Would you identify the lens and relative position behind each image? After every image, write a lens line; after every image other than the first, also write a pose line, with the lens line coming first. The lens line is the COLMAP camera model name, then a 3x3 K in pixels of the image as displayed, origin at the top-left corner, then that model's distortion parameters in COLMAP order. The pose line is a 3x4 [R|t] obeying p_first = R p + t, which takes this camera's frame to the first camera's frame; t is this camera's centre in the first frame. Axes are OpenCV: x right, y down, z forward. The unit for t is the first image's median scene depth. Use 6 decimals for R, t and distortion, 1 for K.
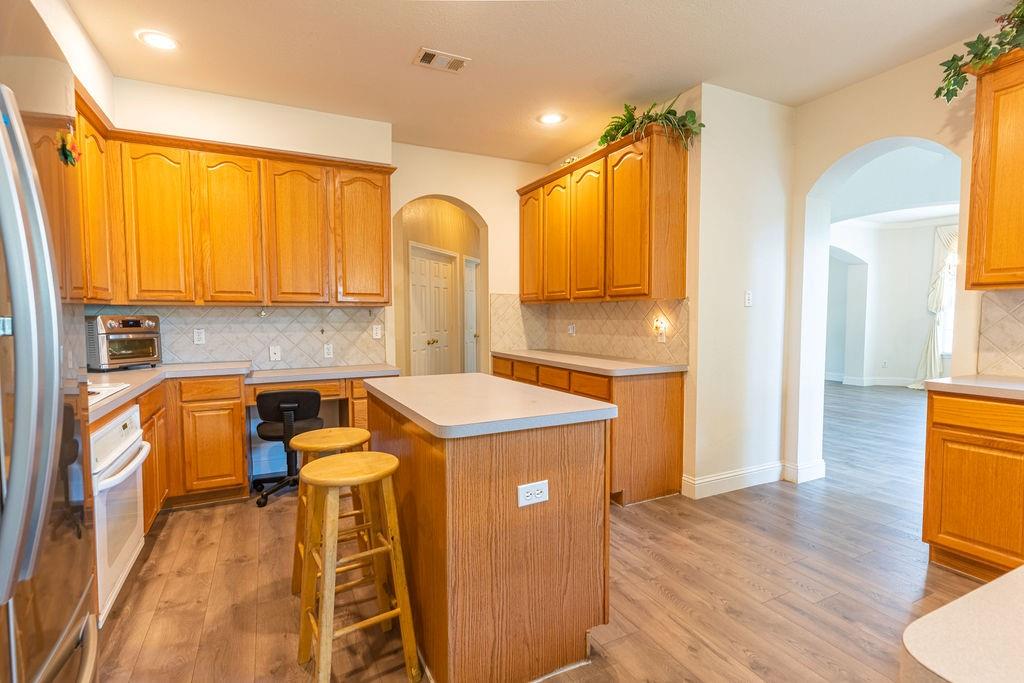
lens RADIAL K [[489.0, 0, 512.0], [0, 489.0, 341.5], [0, 0, 1]] dist [0.002394, 0.000166]
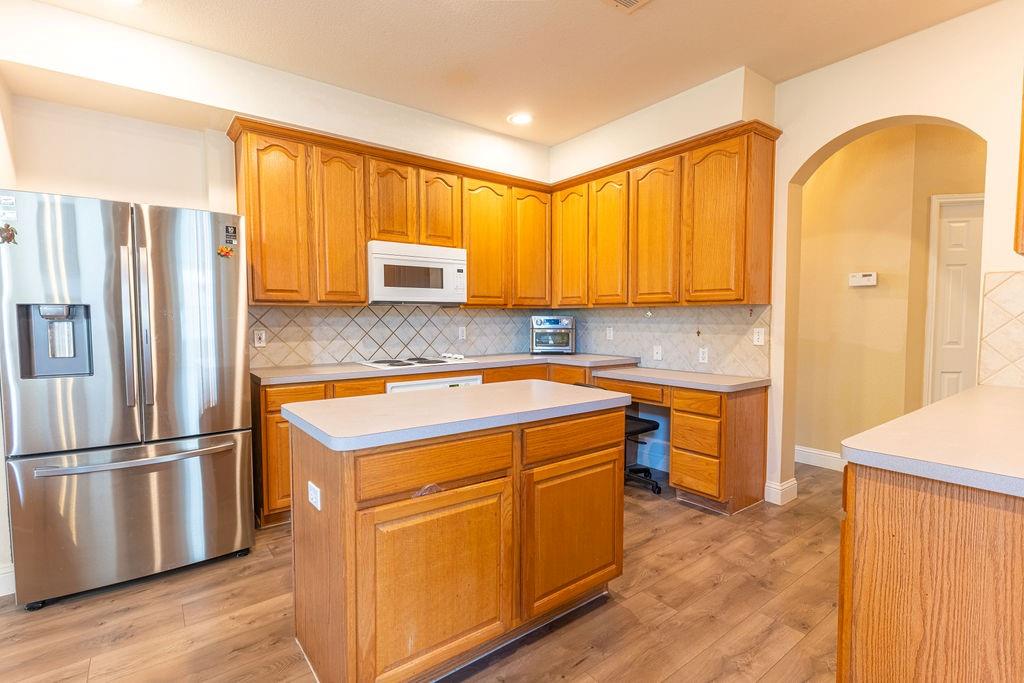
lens RADIAL K [[484.4, 0, 503.6], [0, 484.4, 341.7], [0, 0, 1]] dist [-0.000793, -0.000739]
pose [[0.182704, 0.053708, -0.981700, 0.460201], [-0.047560, 0.997821, 0.045738, -0.030952], [0.982017, 0.038333, 0.184860, 0.510516]]
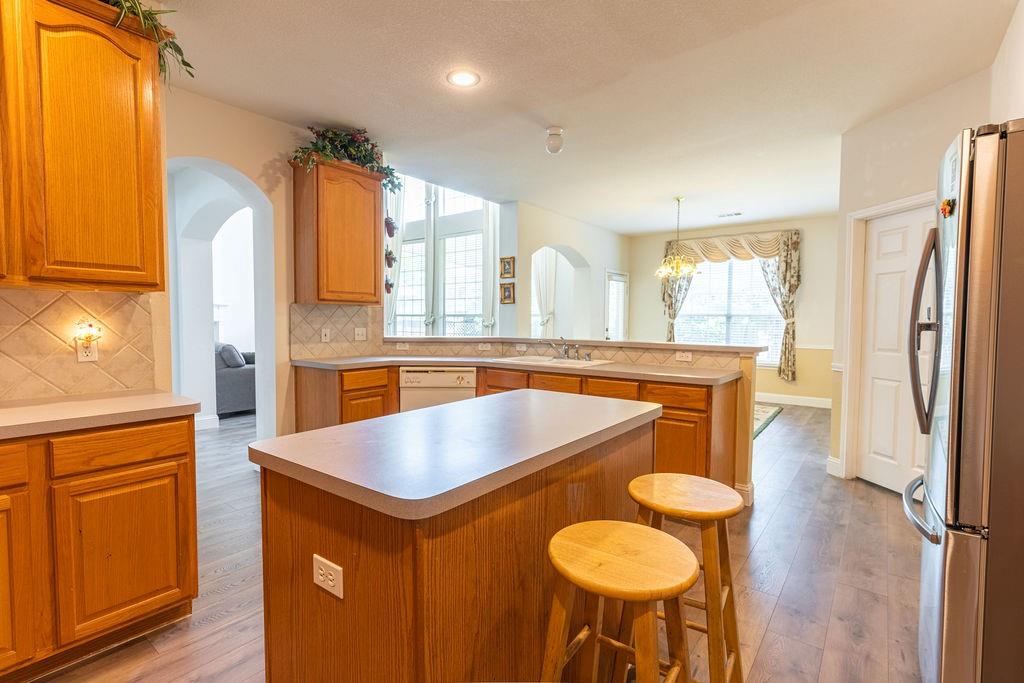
lens RADIAL K [[484.4, 0, 503.6], [0, 484.4, 341.7], [0, 0, 1]] dist [-0.000793, -0.000739]
pose [[-0.434159, -0.038476, 0.900014, -0.430441], [0.041471, 0.997175, 0.062635, -0.036570], [-0.899881, 0.064518, -0.431337, 0.741085]]
